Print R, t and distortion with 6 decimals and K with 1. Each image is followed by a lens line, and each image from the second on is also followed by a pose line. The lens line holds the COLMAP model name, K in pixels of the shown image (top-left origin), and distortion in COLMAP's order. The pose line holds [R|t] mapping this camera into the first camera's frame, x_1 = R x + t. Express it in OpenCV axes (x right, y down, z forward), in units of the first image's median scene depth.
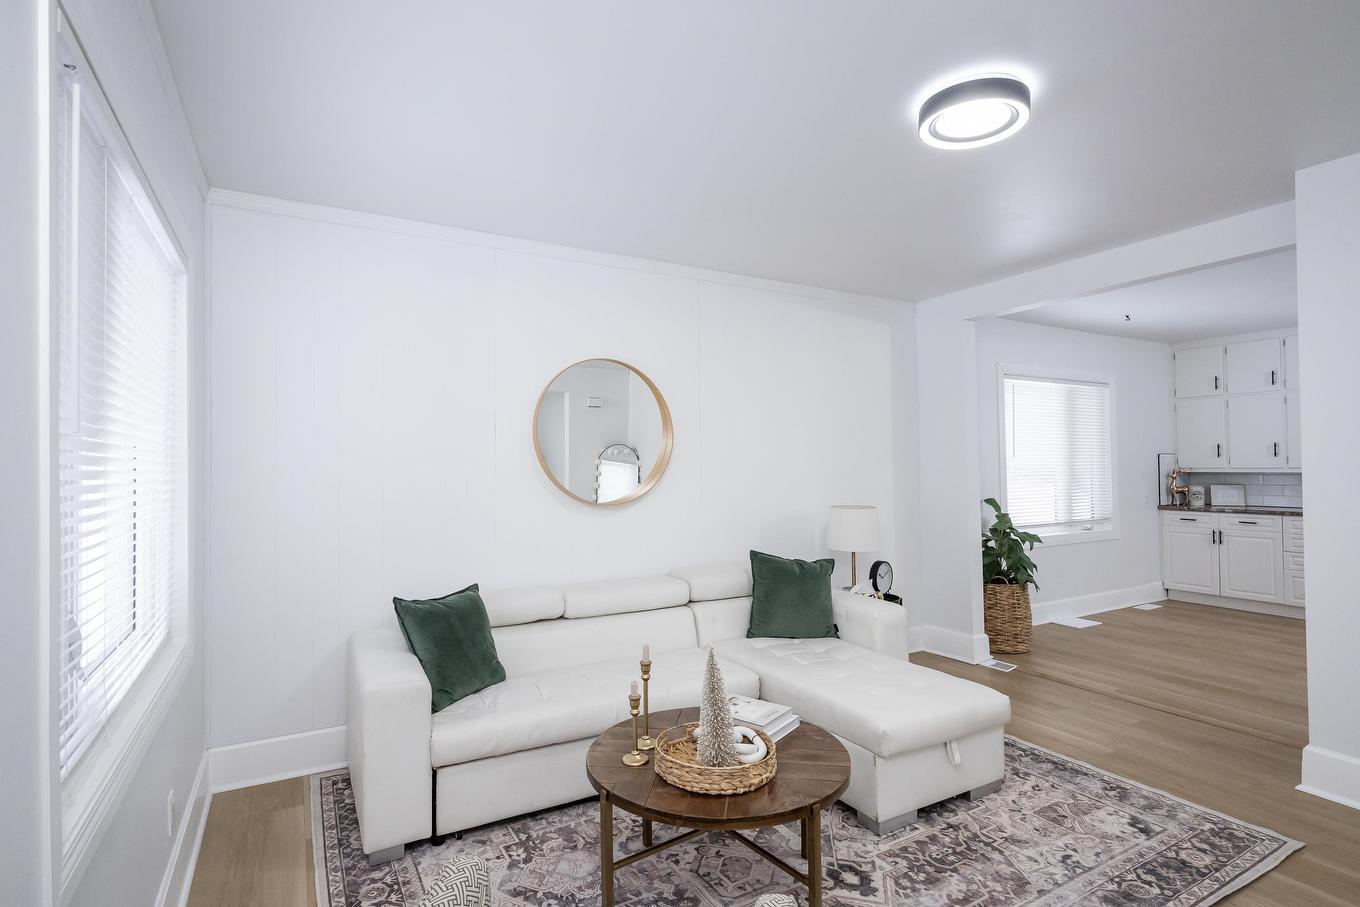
lens RADIAL K [[673.2, 0, 676.5], [0, 673.2, 461.3], [0, 0, 1]] dist [-0.001542, 0.000183]
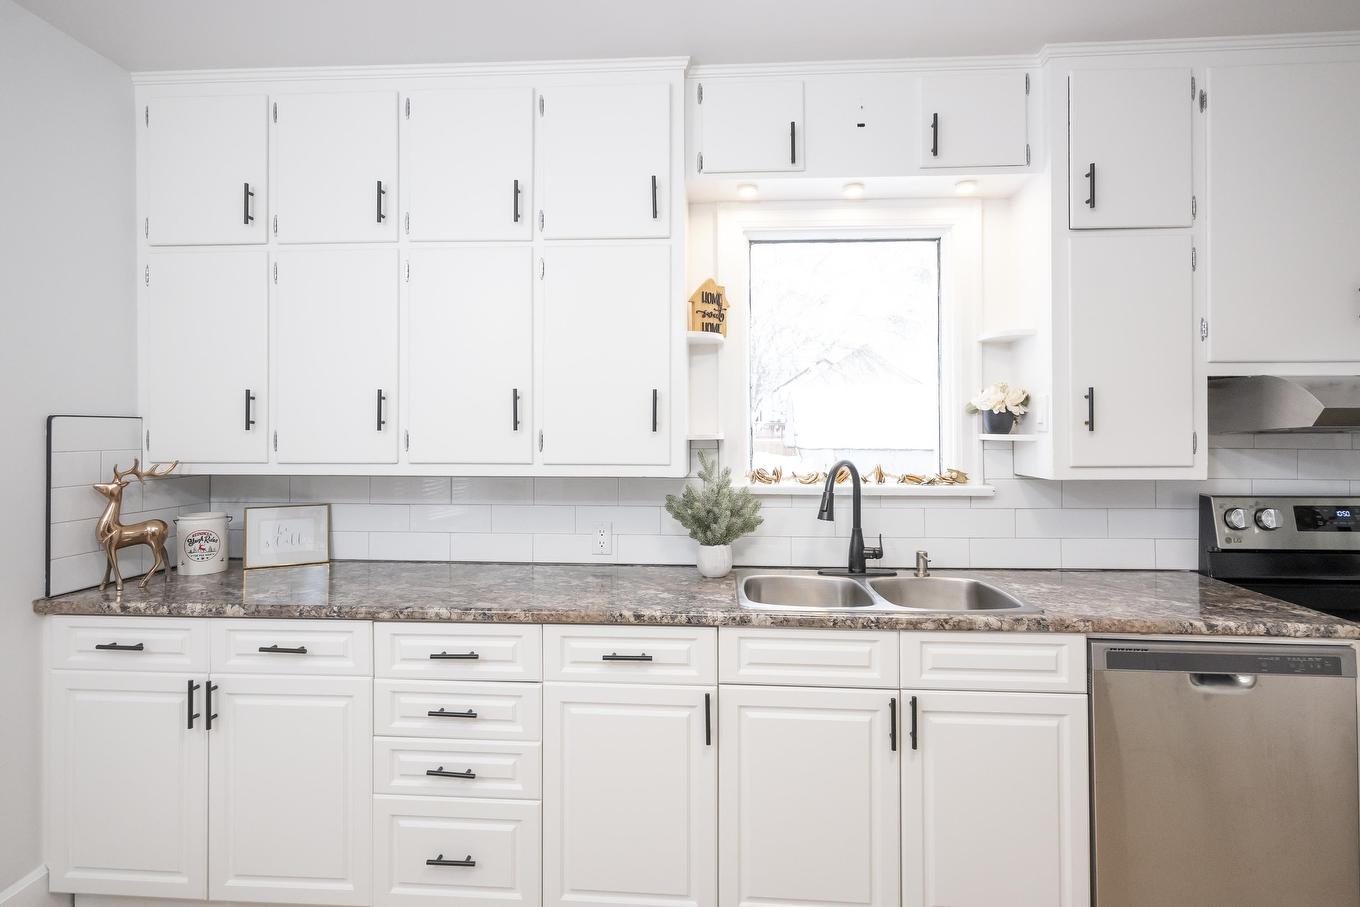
lens RADIAL K [[681.7, 0, 681.0], [0, 681.7, 423.4], [0, 0, 1]] dist [-0.001571, -0.000144]
pose [[0.548794, 0.021012, 0.835694, 1.120456], [-0.015784, 0.999766, -0.014772, -0.012989], [-0.835809, -0.005083, 0.548997, 1.112528]]
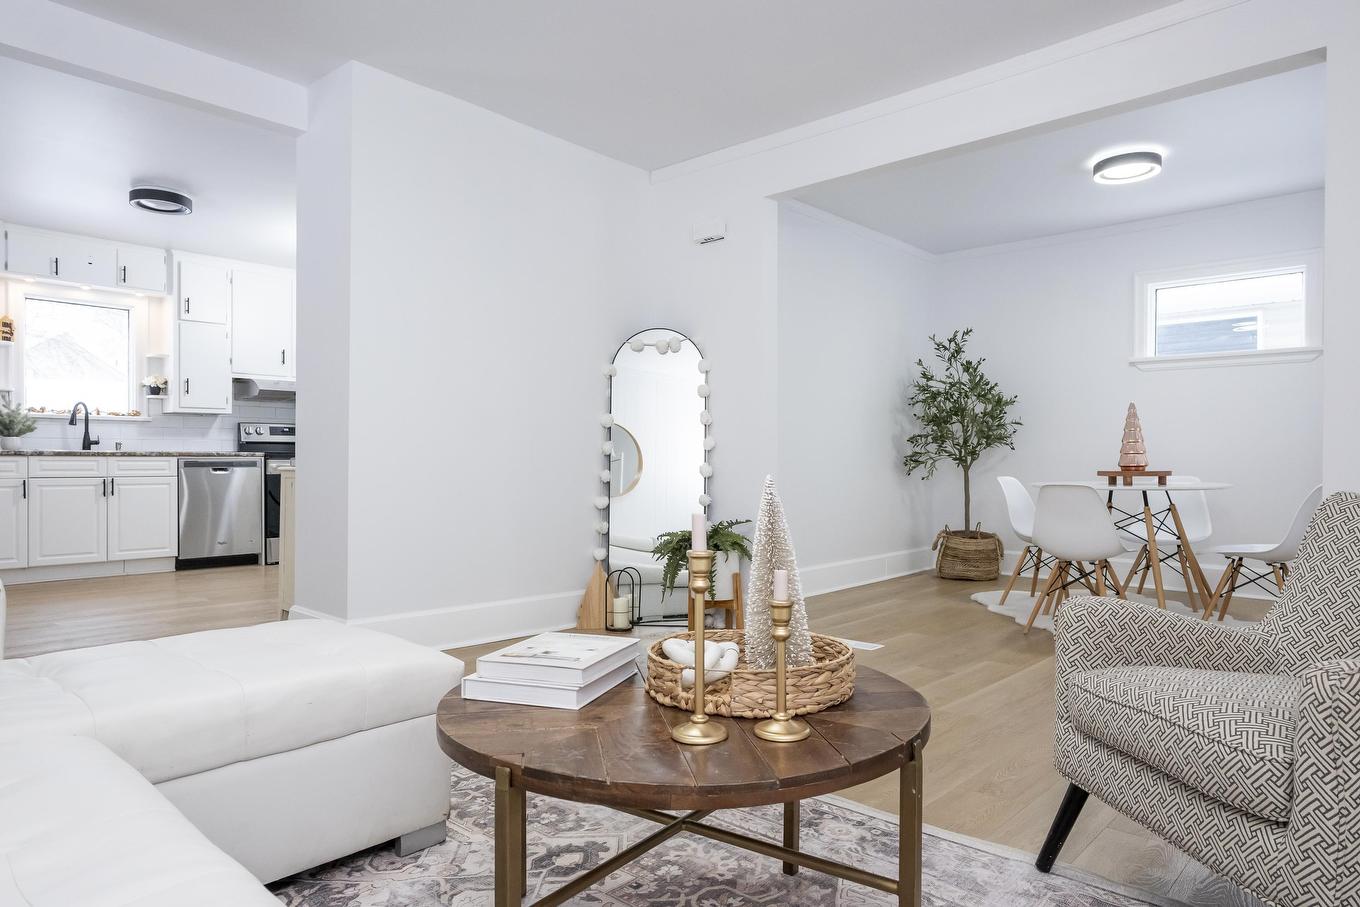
lens RADIAL K [[843.8, 0, 677.1], [0, 843.8, 462.6], [0, 0, 1]] dist [-0.001274, 0.004550]
pose [[-0.311742, 0.008661, 0.950127, -0.337367], [-0.009129, 0.999885, -0.012110, 0.142311], [-0.950123, -0.012449, -0.311627, 0.693507]]
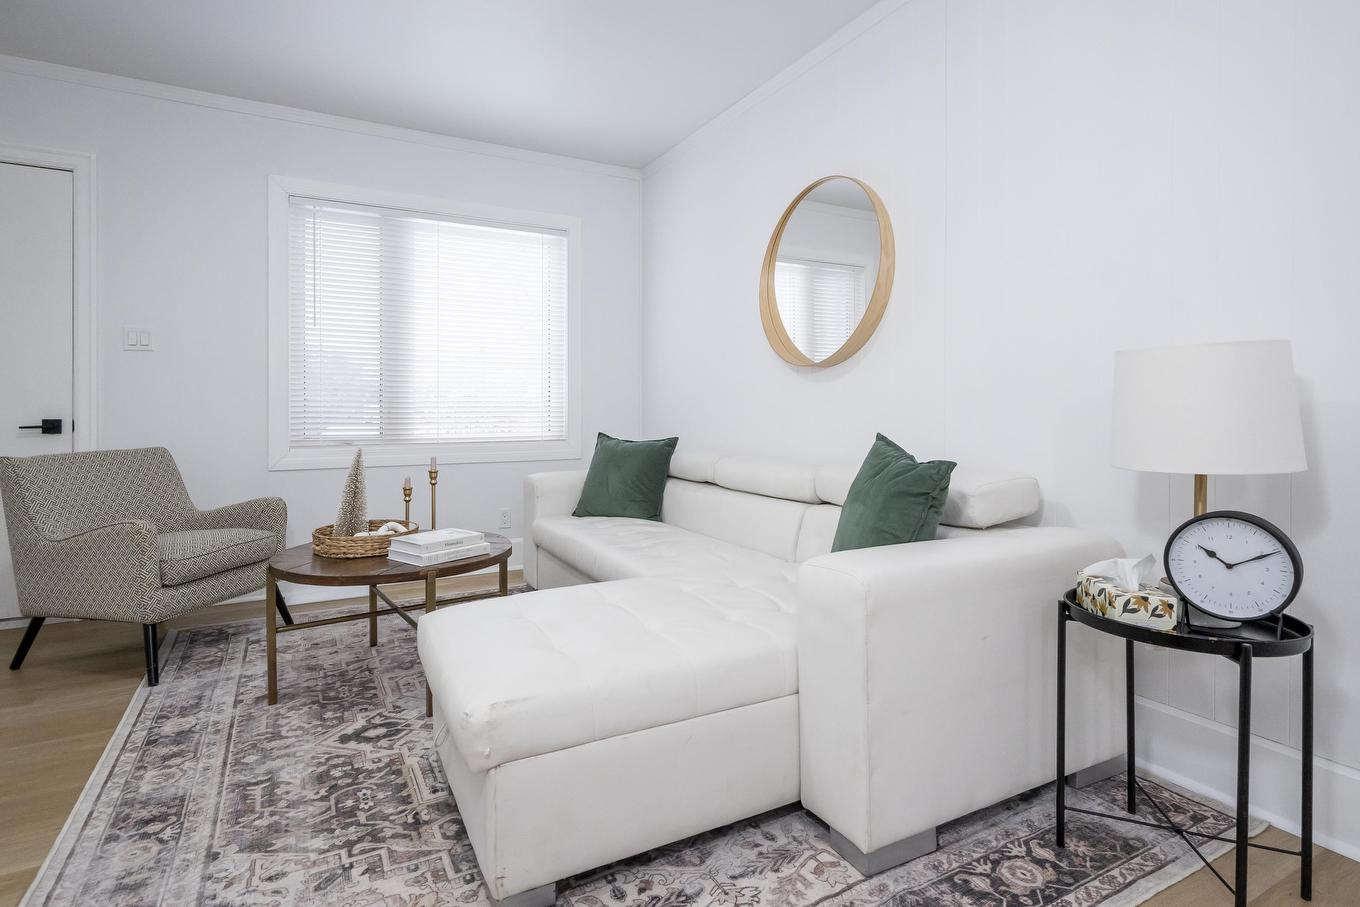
lens RADIAL K [[689.5, 0, 677.8], [0, 689.5, 467.6], [0, 0, 1]] dist [0.000127, 0.001275]
pose [[-0.013684, 0.093948, -0.995483, 0.686711], [0.015941, 0.995470, 0.093728, 0.107638], [0.999779, -0.014587, -0.015119, 0.853283]]
